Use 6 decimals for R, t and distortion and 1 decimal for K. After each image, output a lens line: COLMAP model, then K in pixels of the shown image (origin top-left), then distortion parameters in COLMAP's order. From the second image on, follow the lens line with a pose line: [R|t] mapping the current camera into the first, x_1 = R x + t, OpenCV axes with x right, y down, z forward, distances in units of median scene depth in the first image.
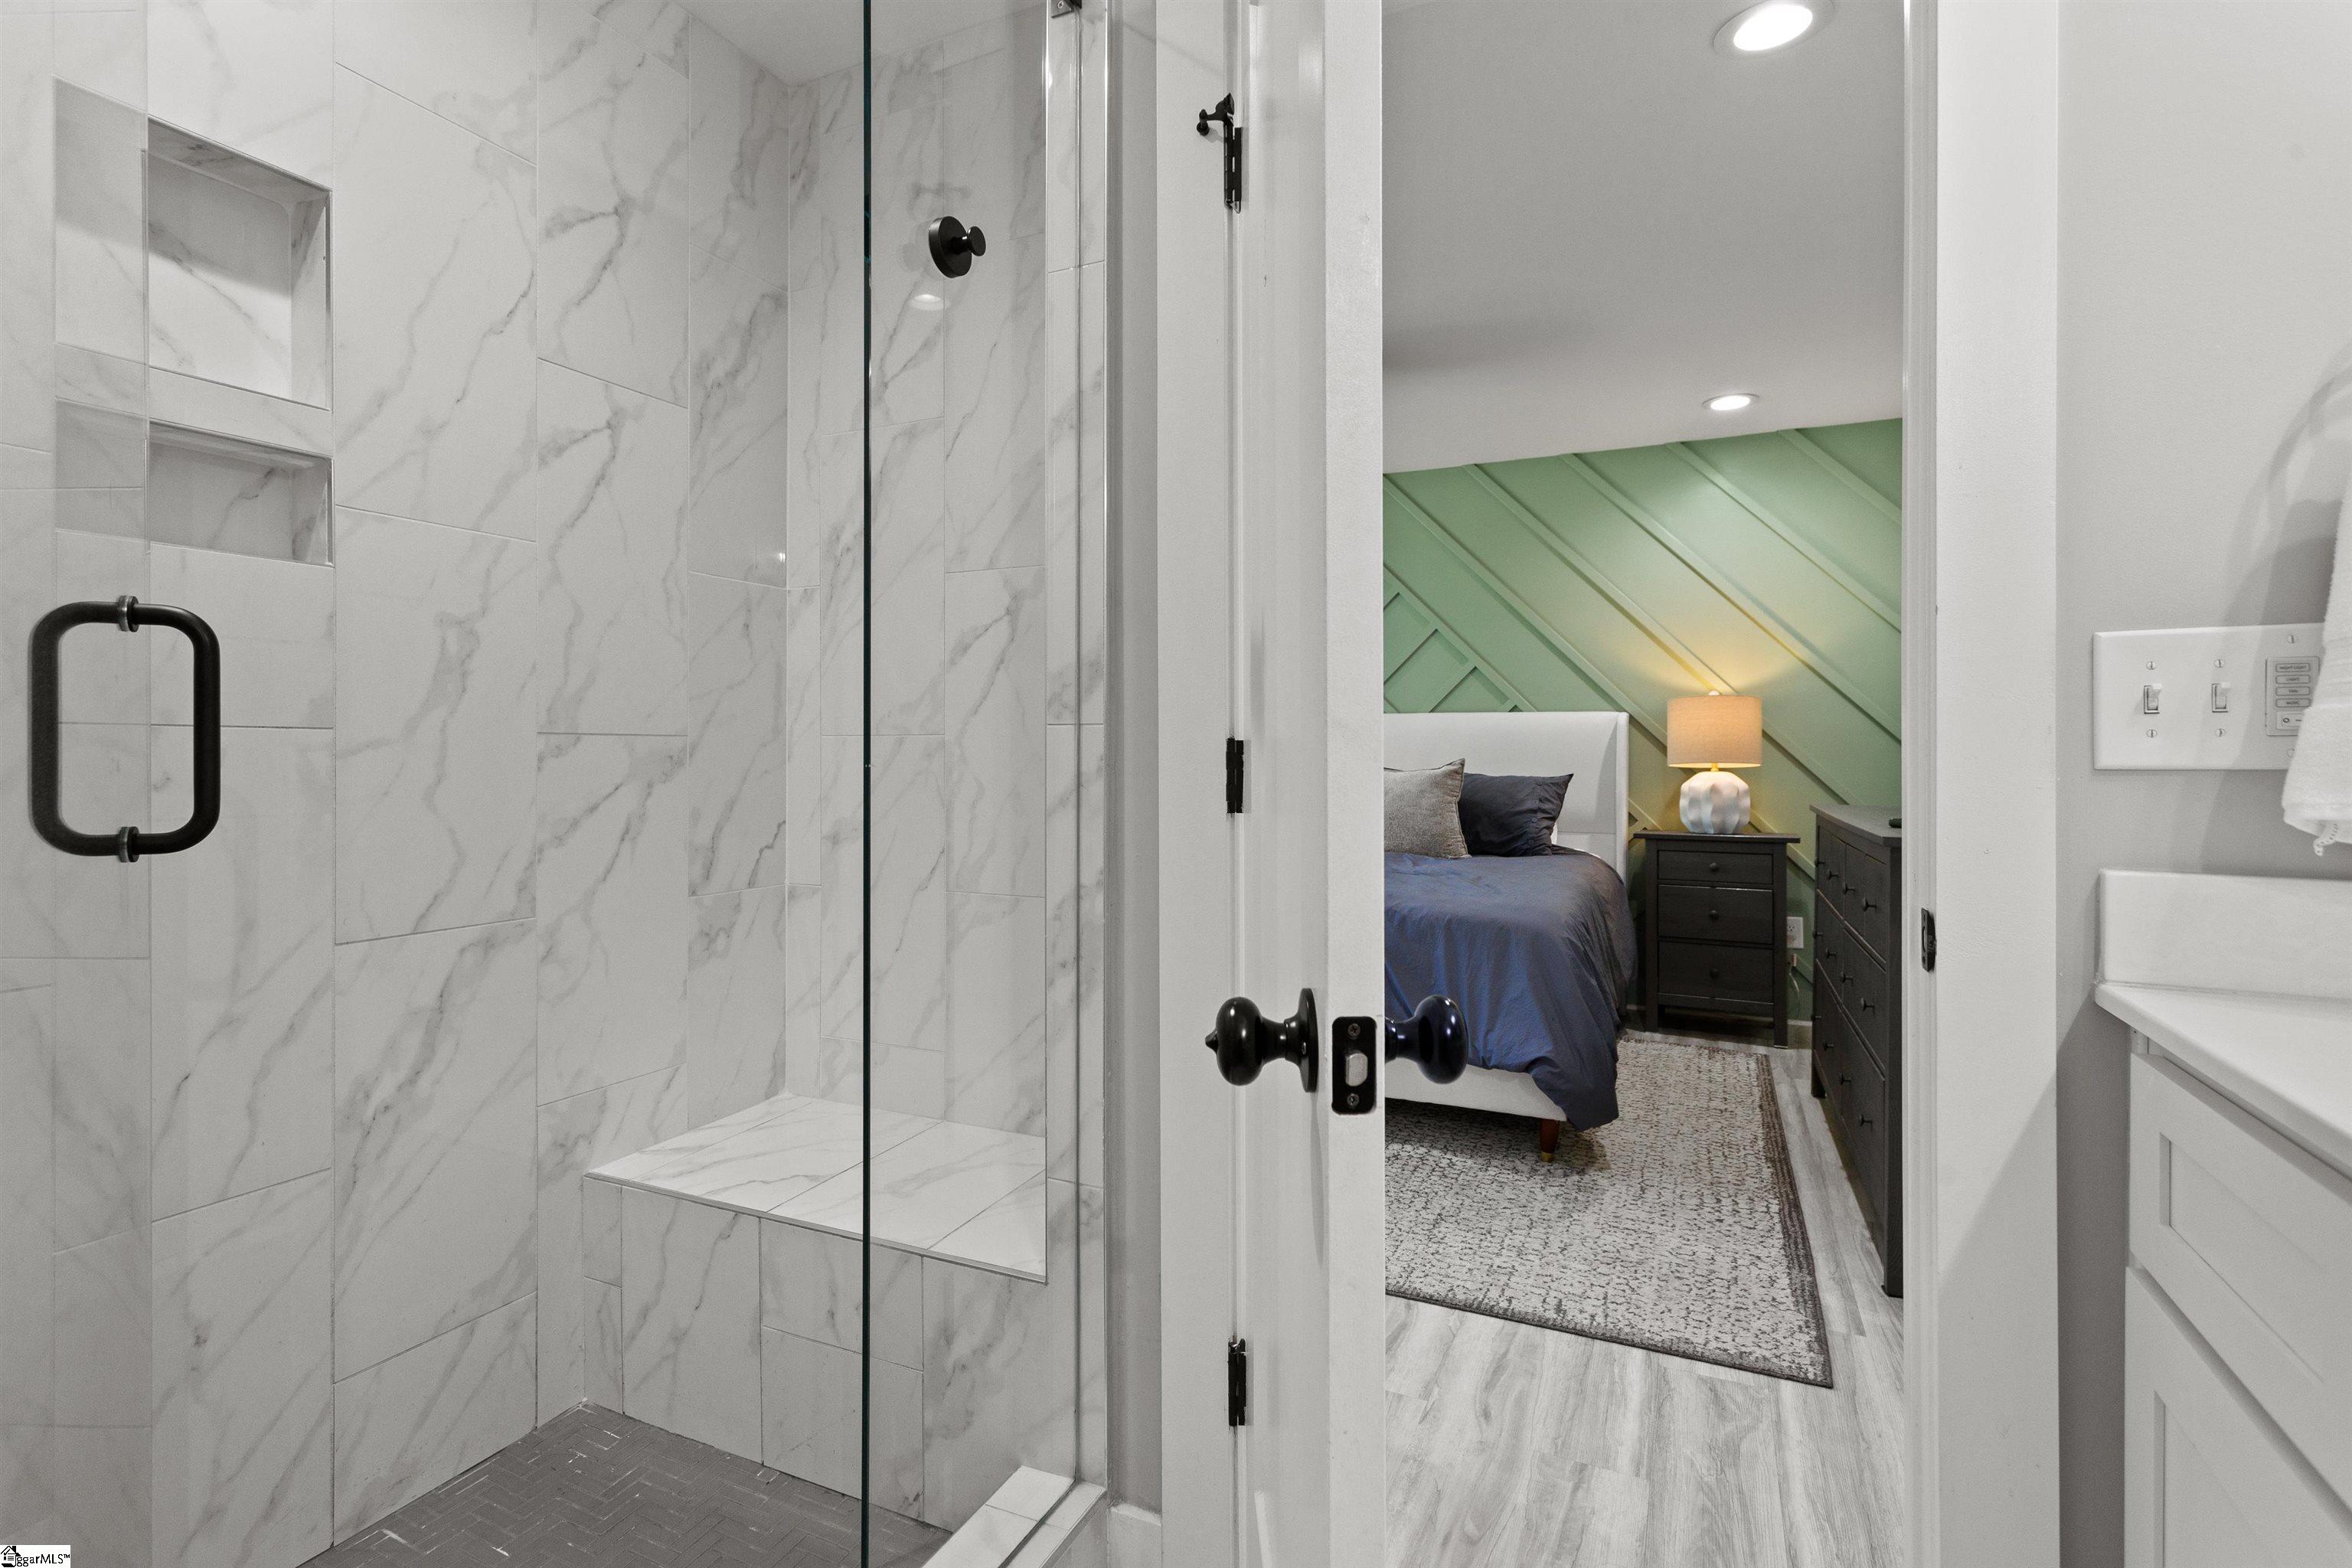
lens RADIAL K [[1109.6, 0, 1177.7], [0, 1109.6, 762.3], [0, 0, 1]] dist [-0.000930, 0.000711]
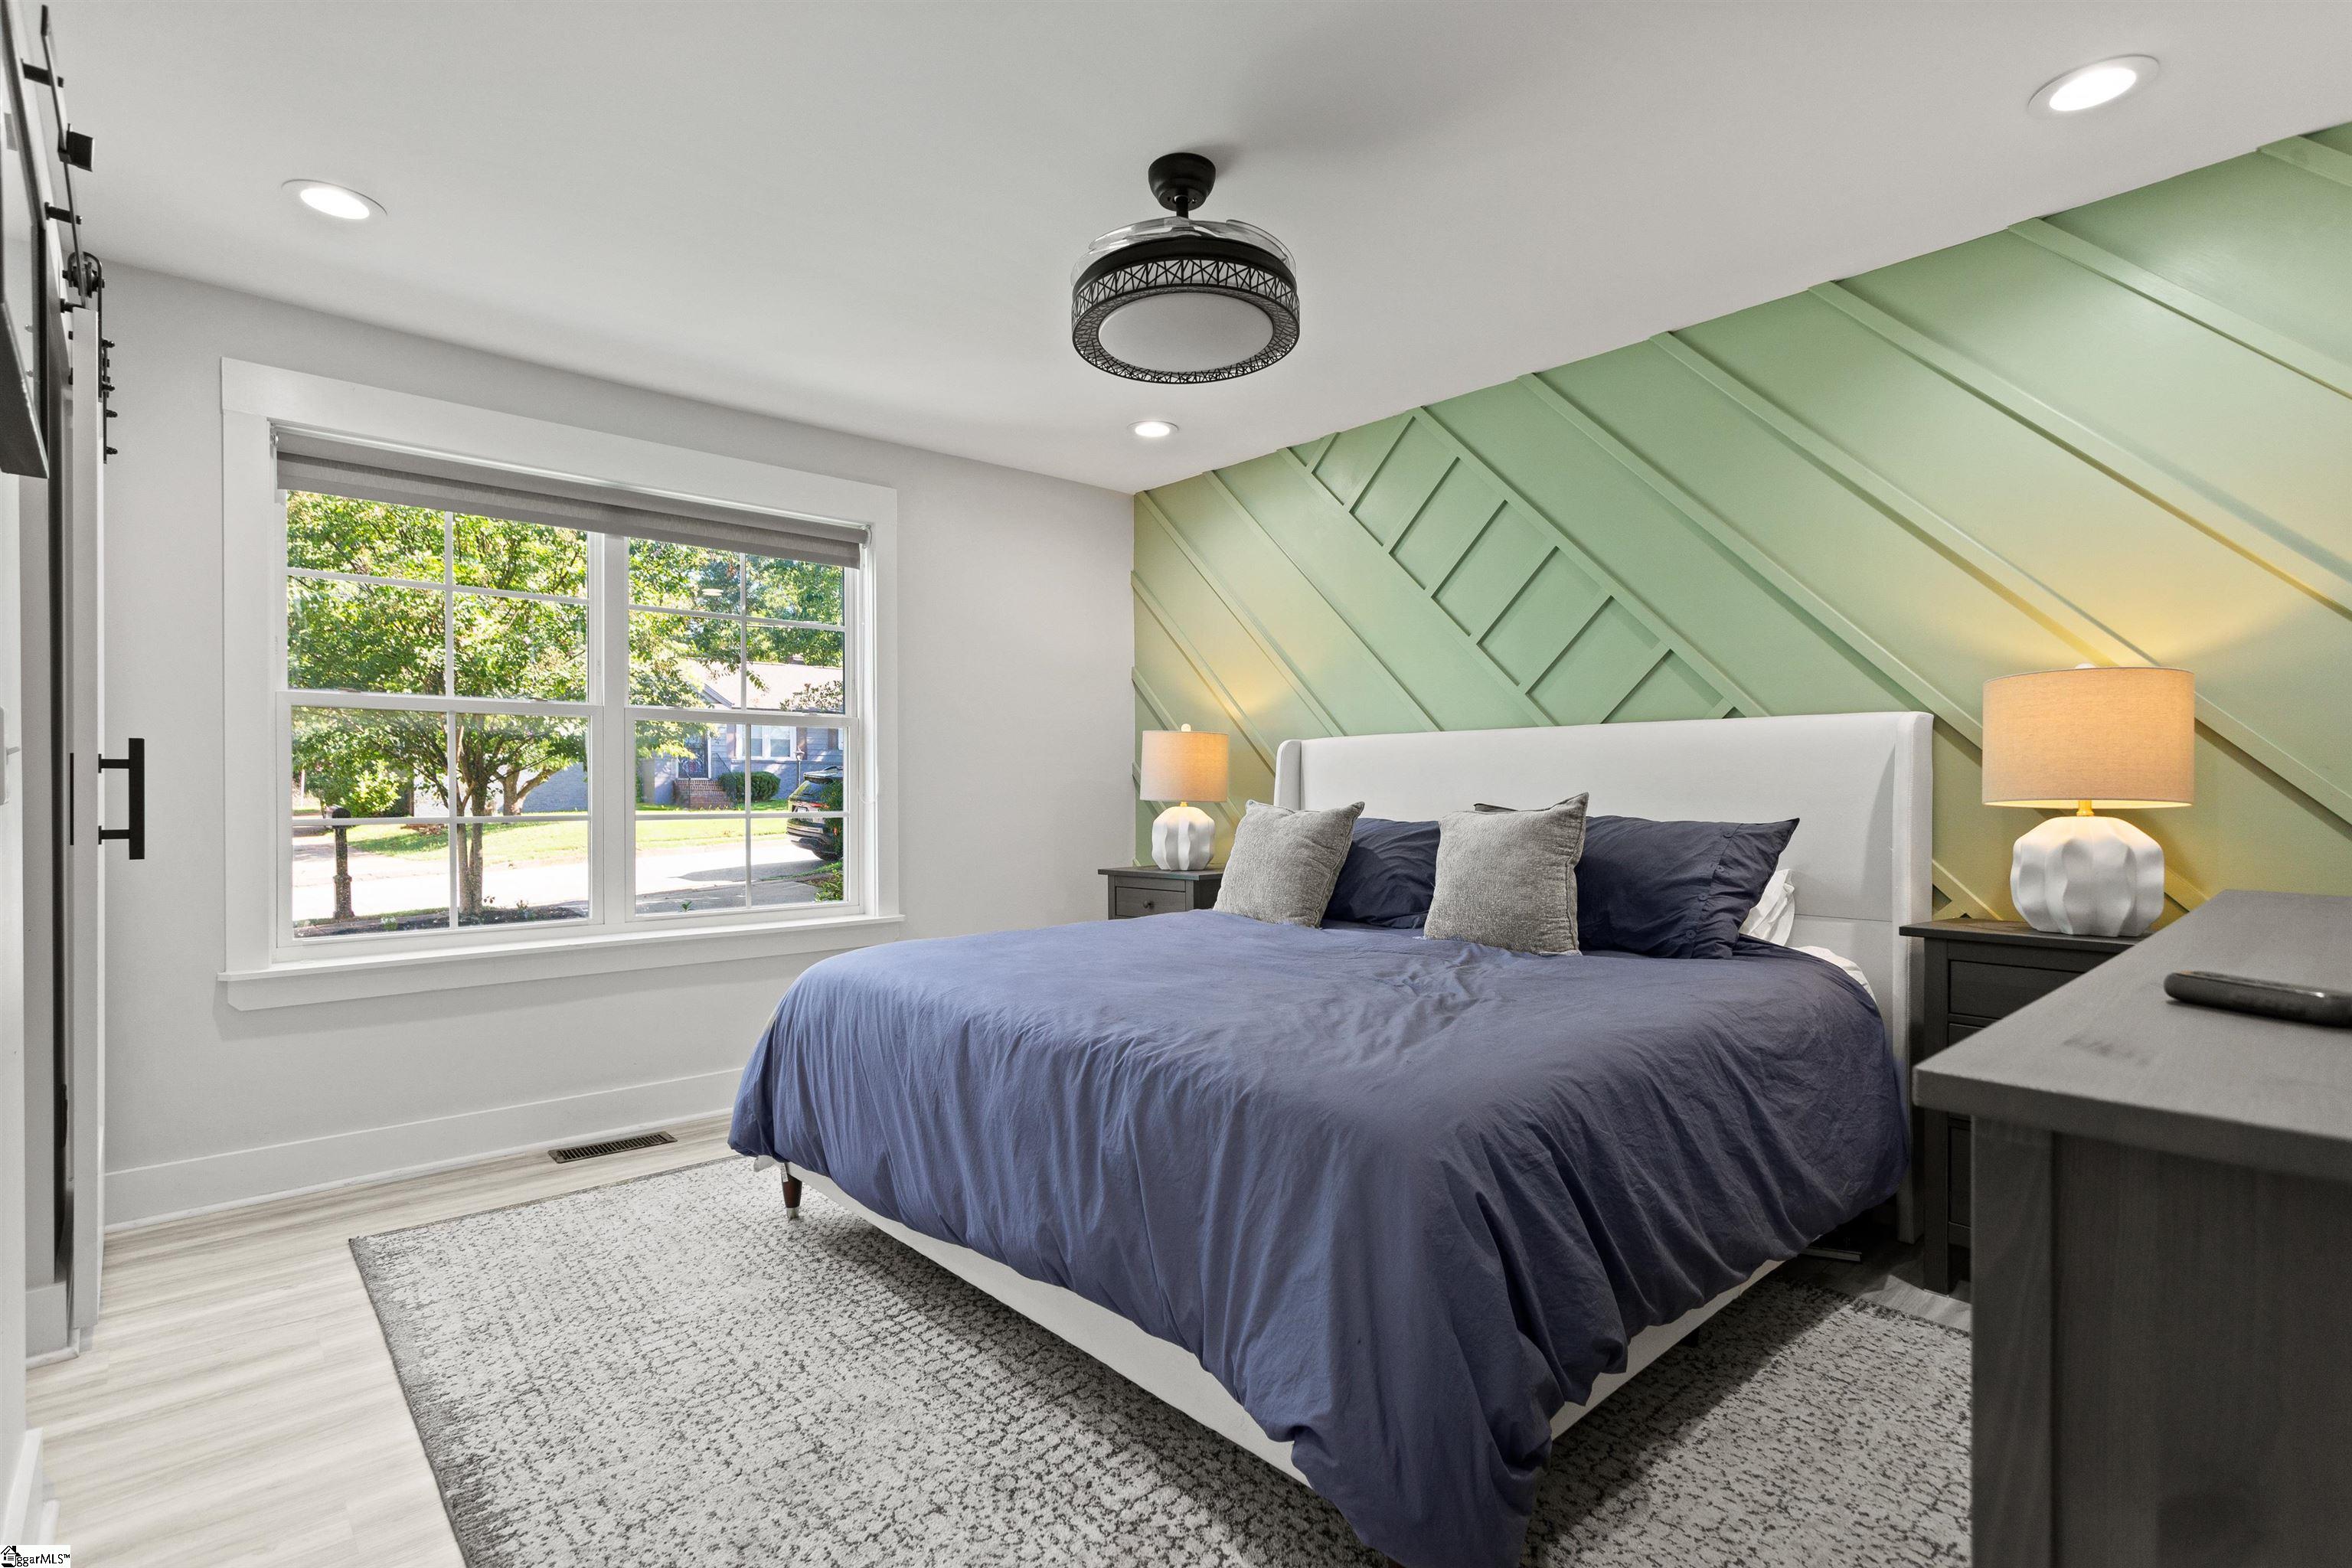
lens RADIAL K [[1109.6, 0, 1173.7], [0, 1109.6, 807.5], [0, 0, 1]] dist [-0.000930, 0.000711]
pose [[0.922828, 0.001459, -0.385209, 0.284627], [-0.000021, 0.999993, 0.003738, 0.002426], [0.385211, -0.003442, 0.922822, 0.343304]]
